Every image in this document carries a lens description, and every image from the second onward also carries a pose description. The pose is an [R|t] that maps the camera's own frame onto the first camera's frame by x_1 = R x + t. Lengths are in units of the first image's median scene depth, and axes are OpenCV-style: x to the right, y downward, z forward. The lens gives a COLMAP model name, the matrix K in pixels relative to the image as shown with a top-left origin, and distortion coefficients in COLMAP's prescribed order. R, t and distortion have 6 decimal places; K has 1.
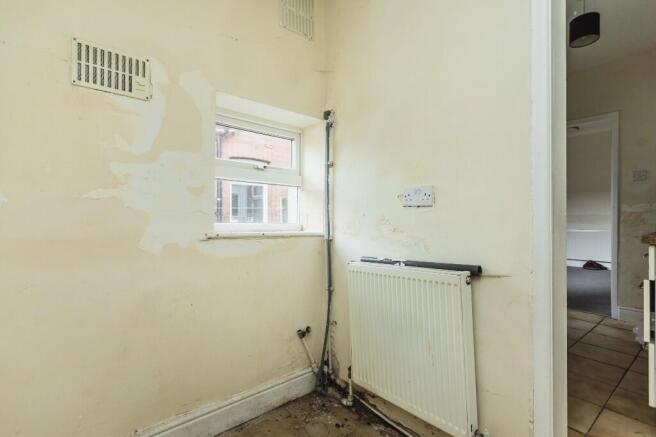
lens RADIAL K [[309.7, 0, 325.6], [0, 309.7, 216.3], [0, 0, 1]] dist [0.000964, -0.000036]
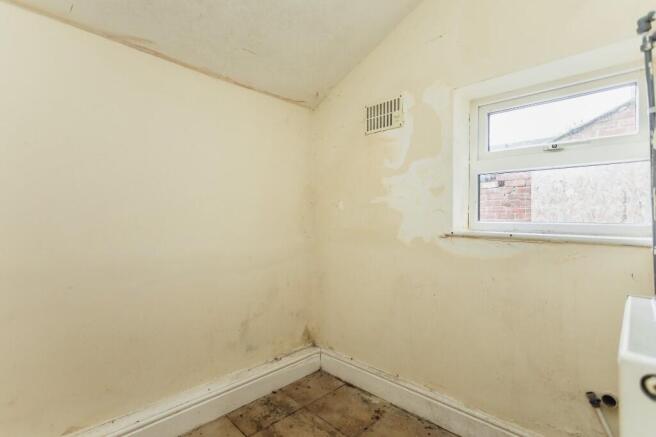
lens RADIAL K [[309.7, 0, 325.6], [0, 309.7, 216.3], [0, 0, 1]] dist [0.000964, -0.000036]
pose [[0.092451, -0.012704, -0.995636, 0.659508], [0.003534, 0.999916, -0.012431, 0.019715], [0.995711, -0.002369, 0.092488, 0.534943]]
